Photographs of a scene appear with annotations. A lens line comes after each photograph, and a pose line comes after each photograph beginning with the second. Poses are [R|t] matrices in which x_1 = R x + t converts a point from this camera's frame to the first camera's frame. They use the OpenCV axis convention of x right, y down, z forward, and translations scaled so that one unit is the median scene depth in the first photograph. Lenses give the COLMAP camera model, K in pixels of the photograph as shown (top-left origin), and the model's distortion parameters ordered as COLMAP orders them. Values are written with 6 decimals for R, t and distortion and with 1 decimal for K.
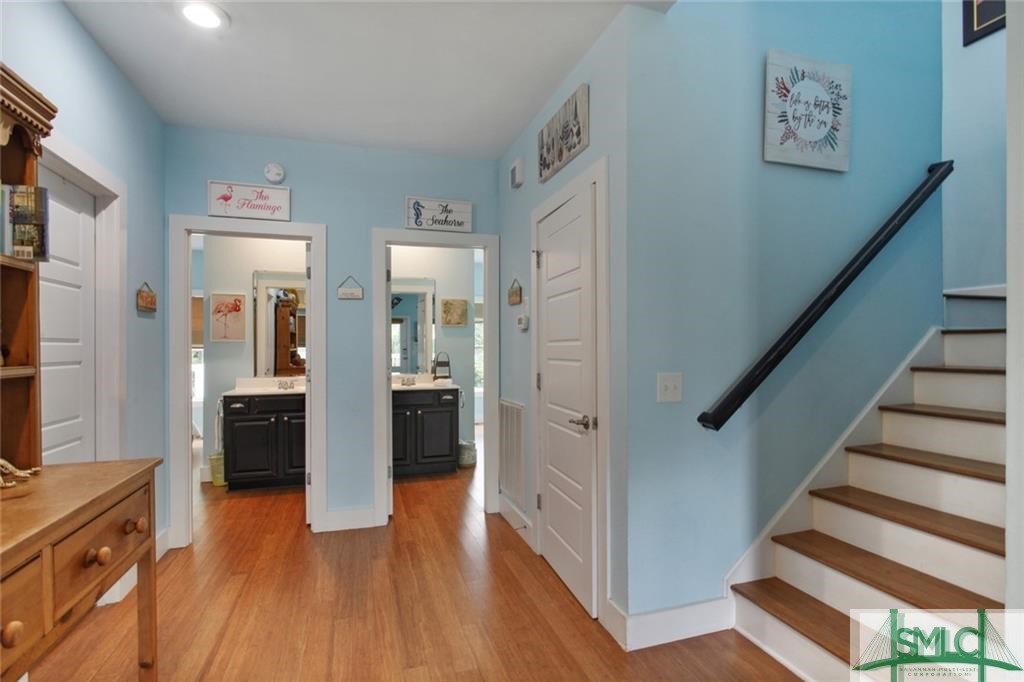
lens RADIAL K [[499.3, 0, 517.2], [0, 499.3, 350.9], [0, 0, 1]] dist [-0.002030, 0.000243]
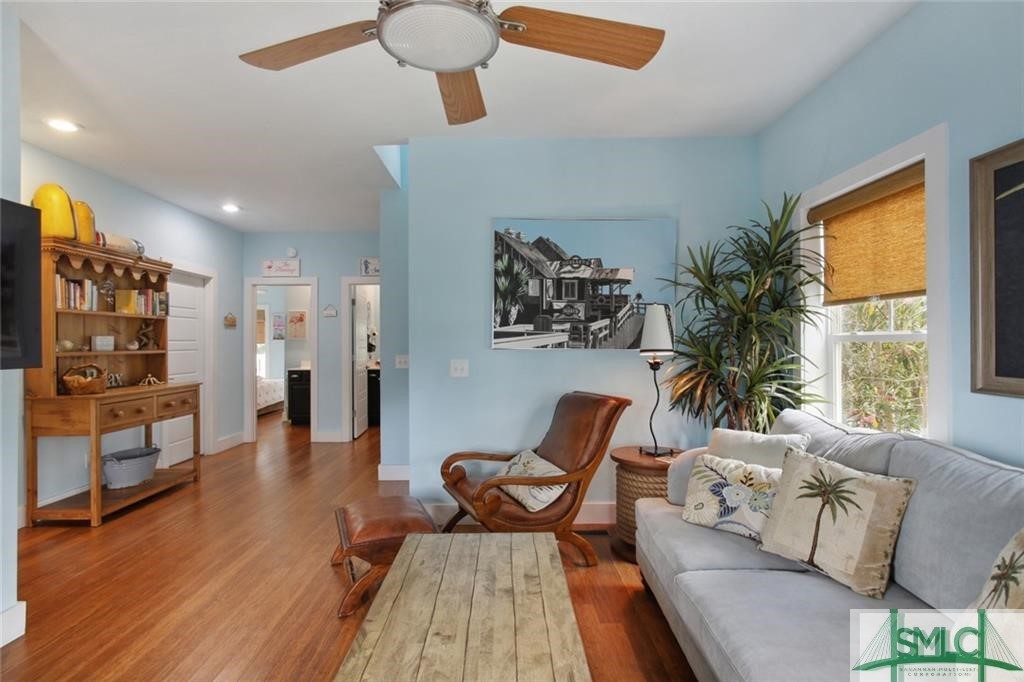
lens RADIAL K [[499.3, 0, 507.8], [0, 499.3, 337.6], [0, 0, 1]] dist [-0.002030, 0.000243]
pose [[0.954629, -0.005477, -0.297749, 0.900806], [0.001576, 0.999910, -0.013339, -0.000562], [0.297795, 0.012265, 0.954551, -0.600472]]
